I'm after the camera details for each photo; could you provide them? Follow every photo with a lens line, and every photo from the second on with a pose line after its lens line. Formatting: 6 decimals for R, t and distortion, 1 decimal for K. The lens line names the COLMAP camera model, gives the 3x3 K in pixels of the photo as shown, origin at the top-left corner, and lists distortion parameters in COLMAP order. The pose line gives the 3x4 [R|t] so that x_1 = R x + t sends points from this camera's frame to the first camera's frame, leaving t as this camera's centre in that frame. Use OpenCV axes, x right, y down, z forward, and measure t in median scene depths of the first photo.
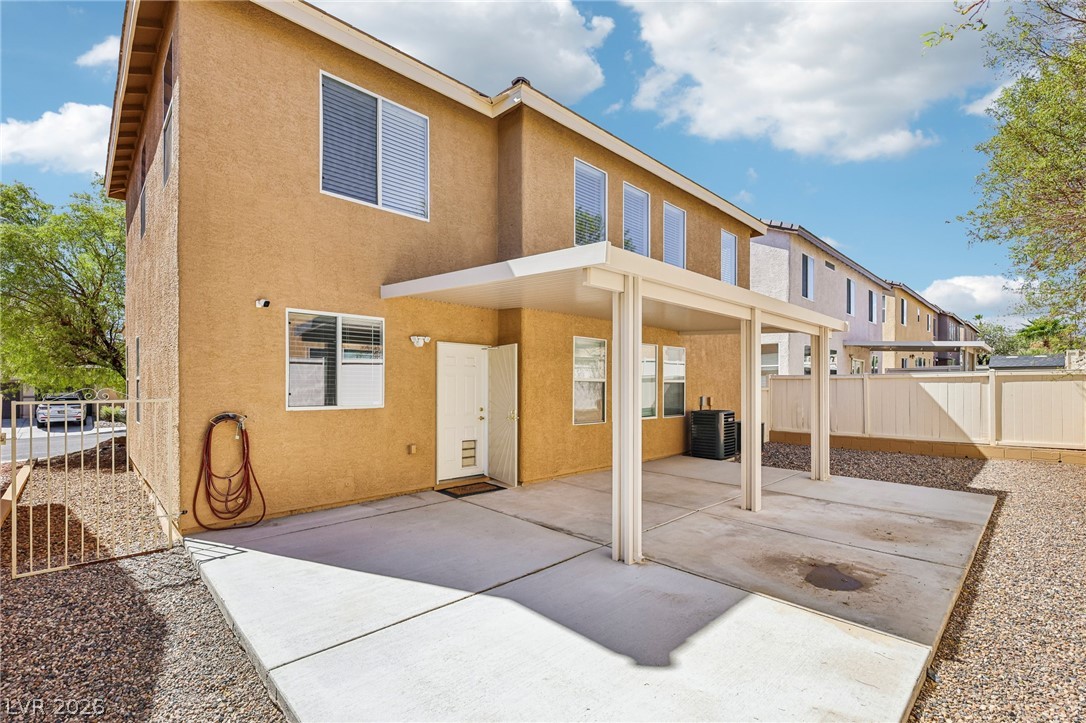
lens RADIAL K [[484.5, 0, 545.7], [0, 484.5, 381.8], [0, 0, 1]] dist [-0.000464, -0.000083]
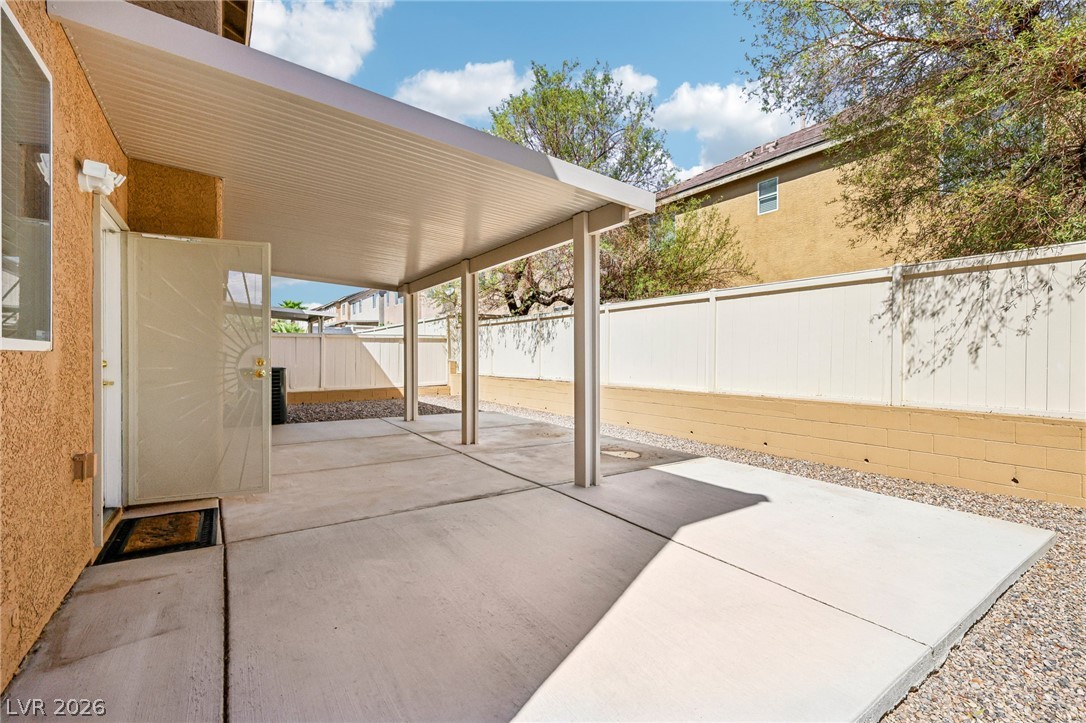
lens RADIAL K [[468.6, 0, 543.0], [0, 468.6, 361.5], [0, 0, 1]] dist [0.001698, 0.000290]
pose [[0.167851, -0.014010, 0.985713, -0.636728], [-0.007223, 0.999855, 0.015441, 0.054558], [-0.985786, -0.009712, 0.167725, 0.661348]]
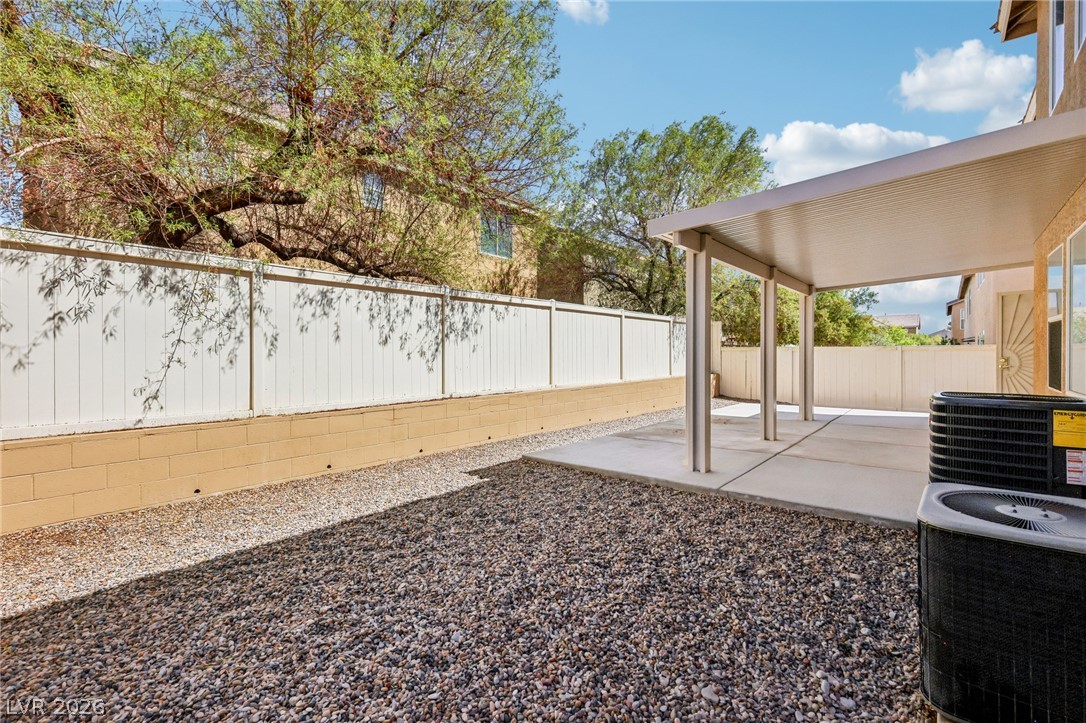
lens RADIAL K [[468.6, 0, 543.0], [0, 468.6, 361.5], [0, 0, 1]] dist [0.001698, 0.000290]
pose [[-0.996459, 0.003484, -0.084011, 1.097934], [0.002791, 0.999961, 0.008367, 0.059831], [0.084037, 0.008103, -0.996430, 2.151596]]
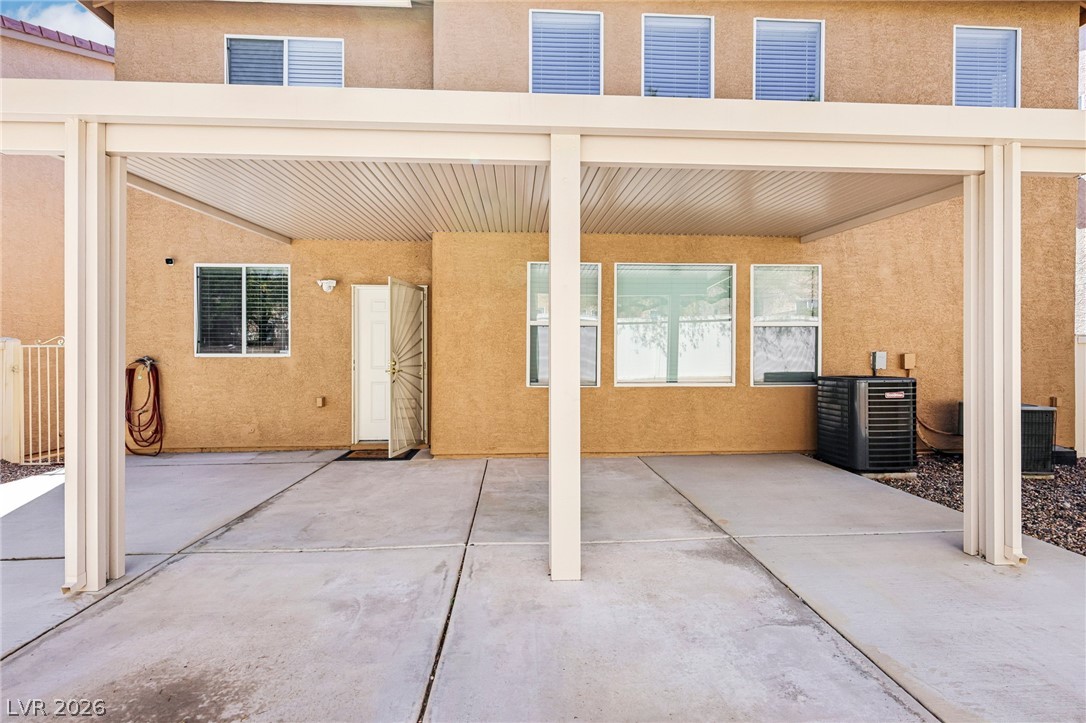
lens RADIAL K [[474.4, 0, 544.5], [0, 474.4, 355.3], [0, 0, 1]] dist [0.002352, 0.000098]
pose [[0.754358, -0.004136, -0.656450, 0.720804], [0.007698, 0.999967, 0.002546, 0.055646], [0.656418, -0.006974, 0.754365, 0.658975]]
